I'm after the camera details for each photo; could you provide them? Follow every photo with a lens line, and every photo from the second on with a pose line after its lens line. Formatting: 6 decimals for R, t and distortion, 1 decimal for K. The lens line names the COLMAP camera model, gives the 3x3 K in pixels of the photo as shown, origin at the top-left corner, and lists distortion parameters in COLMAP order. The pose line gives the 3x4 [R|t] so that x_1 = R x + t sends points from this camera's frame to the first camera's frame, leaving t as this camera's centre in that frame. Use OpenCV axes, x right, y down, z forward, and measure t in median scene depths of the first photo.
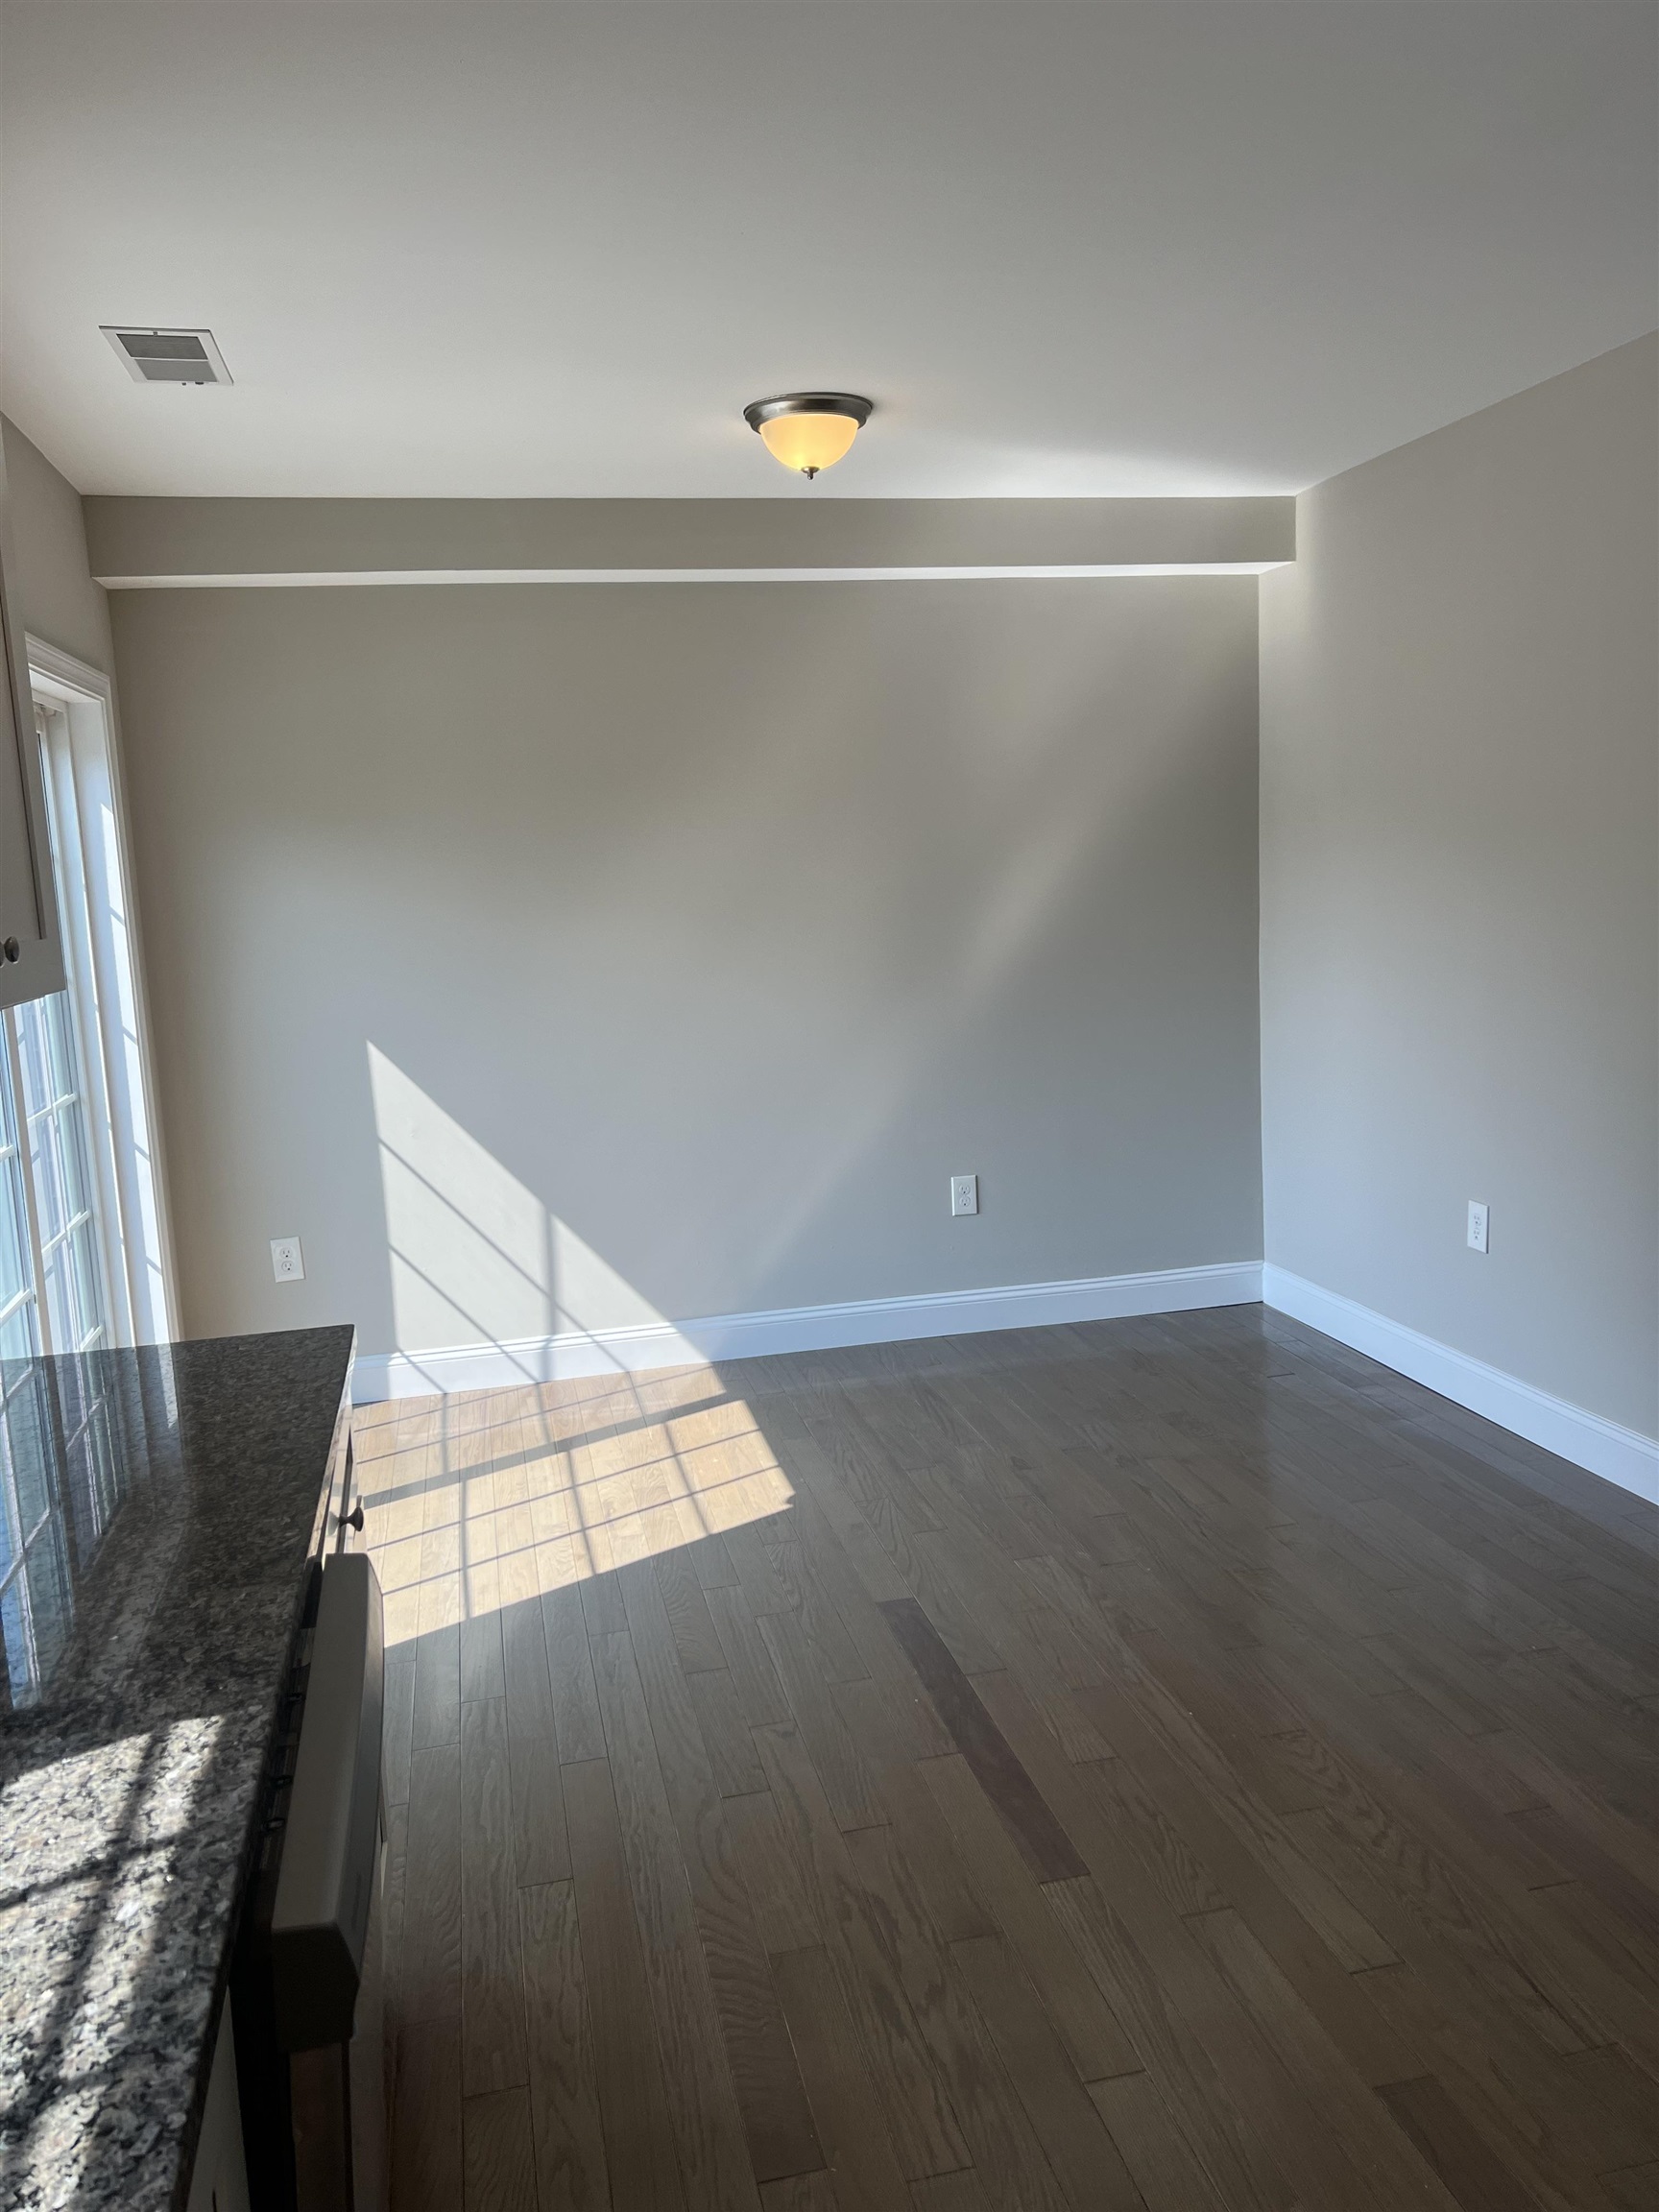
lens RADIAL K [[1654.0, 0, 820.8], [0, 1654.0, 1091.4], [0, 0, 1]] dist [0.064003, -0.078128]
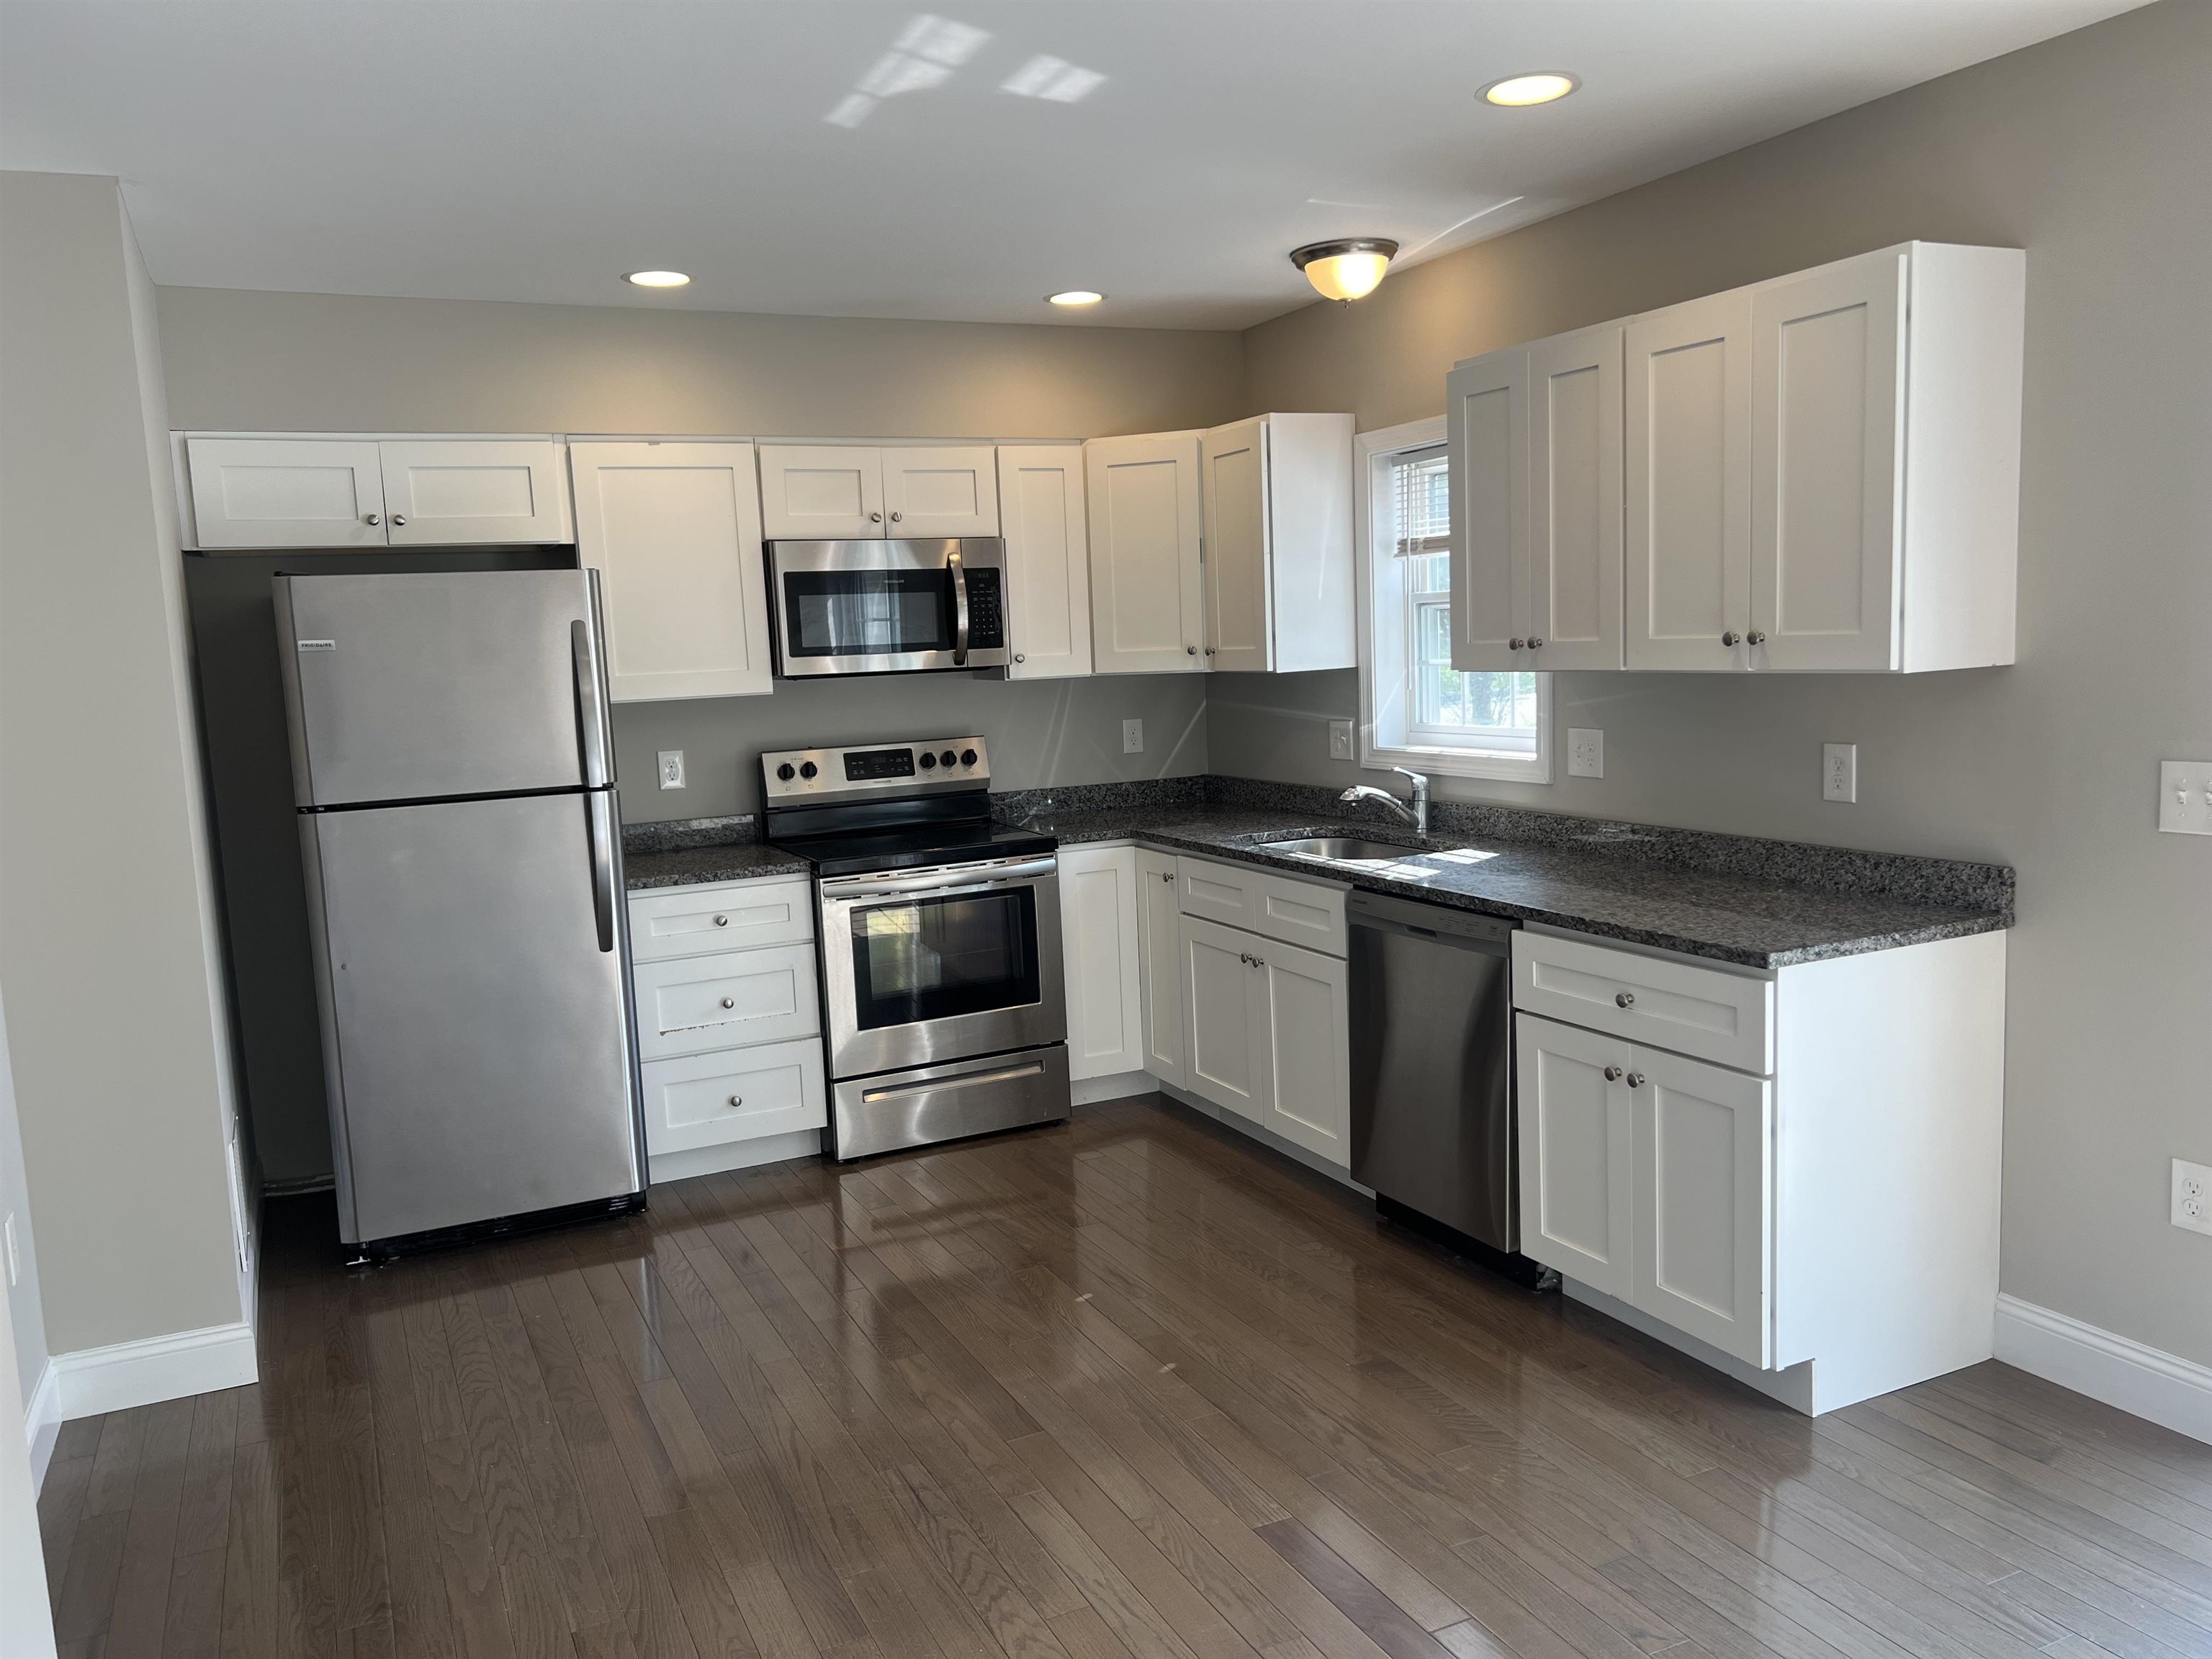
lens RADIAL K [[1655.2, 0, 1077.9], [0, 1655.2, 844.8], [0, 0, 1]] dist [0.080057, -0.145248]
pose [[-0.972289, 0.119789, -0.200759, 0.458903], [0.063330, 0.961598, 0.267055, -0.299758], [0.225040, 0.246941, -0.942538, 1.969469]]
